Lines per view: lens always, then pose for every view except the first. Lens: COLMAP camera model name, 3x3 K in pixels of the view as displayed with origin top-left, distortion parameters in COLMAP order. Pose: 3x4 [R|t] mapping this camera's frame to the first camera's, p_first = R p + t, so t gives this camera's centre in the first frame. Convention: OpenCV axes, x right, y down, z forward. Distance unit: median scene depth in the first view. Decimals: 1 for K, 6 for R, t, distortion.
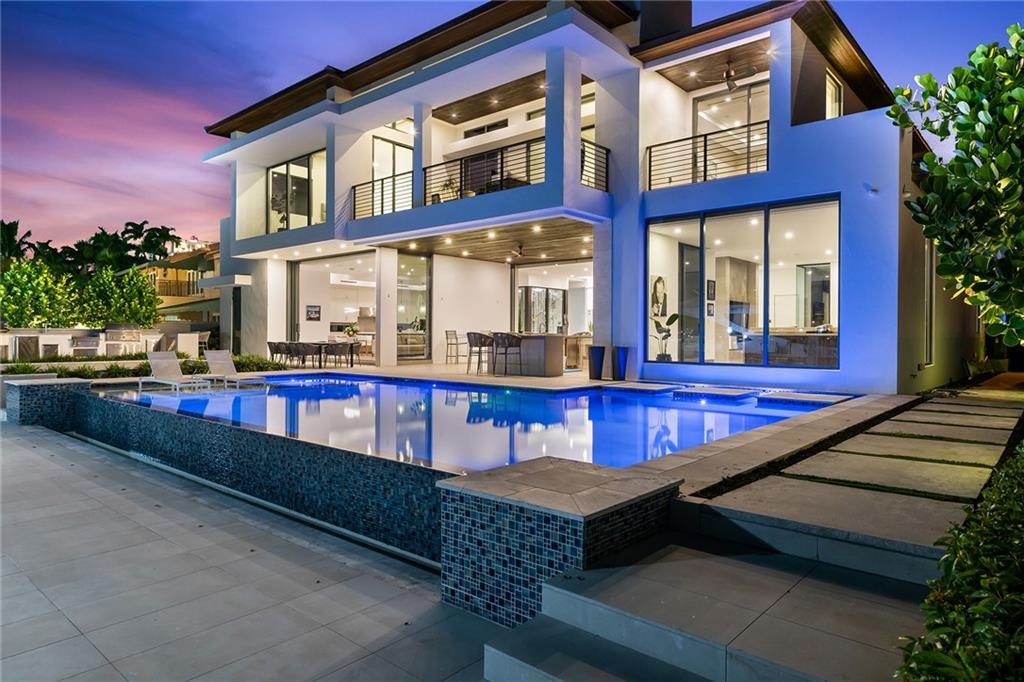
lens RADIAL K [[640.3, 0, 512.4], [0, 640.3, 339.1], [0, 0, 1]] dist [0.030354, -0.000121]
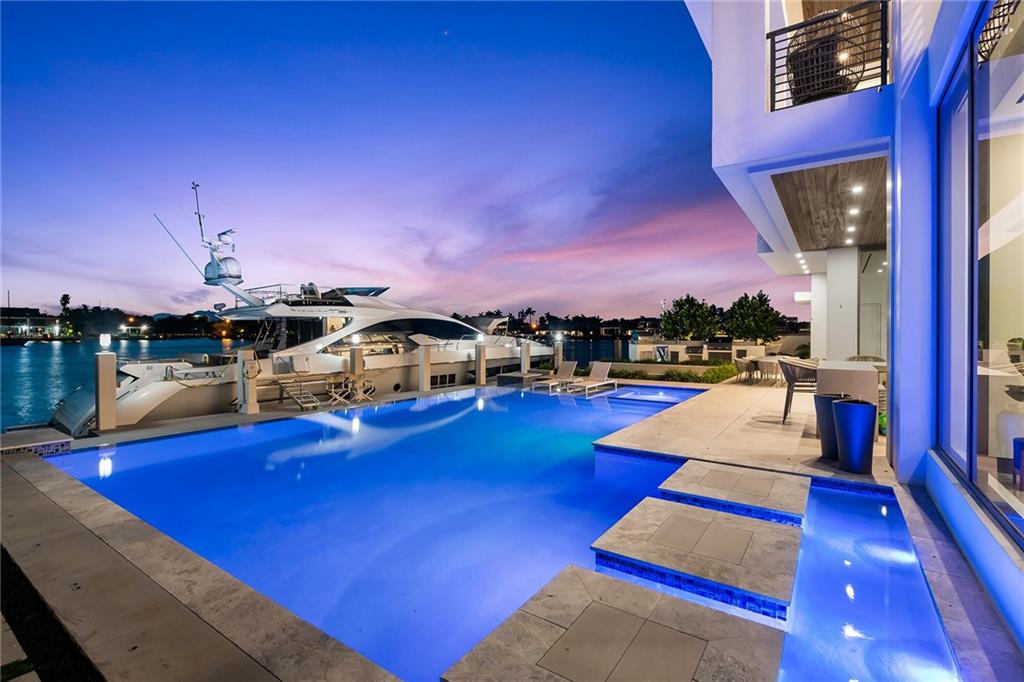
lens RADIAL K [[469.4, 0, 513.3], [0, 469.4, 338.9], [0, 0, 1]] dist [0.000977, 0.000021]
pose [[0.124279, 0.005966, -0.992229, 0.443559], [-0.006496, 0.999965, 0.005199, -0.032601], [0.992226, 0.005799, 0.124314, 0.634257]]
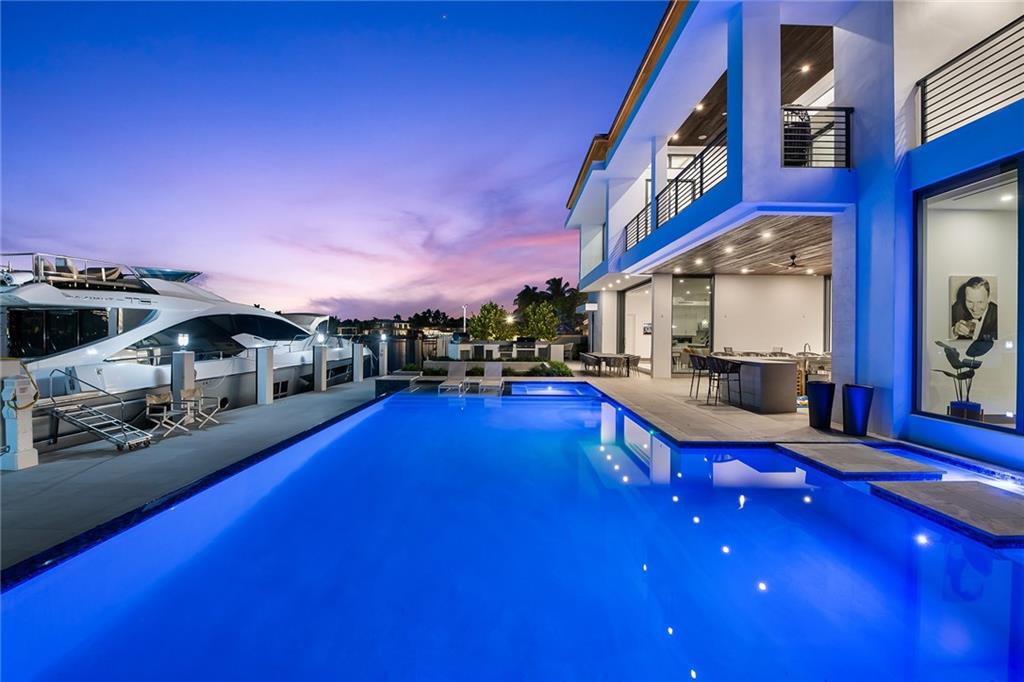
lens RADIAL K [[420.6, 0, 512.2], [0, 420.6, 337.5], [0, 0, 1]] dist [-0.001451, -0.000386]
pose [[0.662917, 0.004802, -0.748678, 0.236467], [-0.008563, 0.999963, -0.001168, -0.032969], [0.748644, 0.007185, 0.662933, 0.382694]]
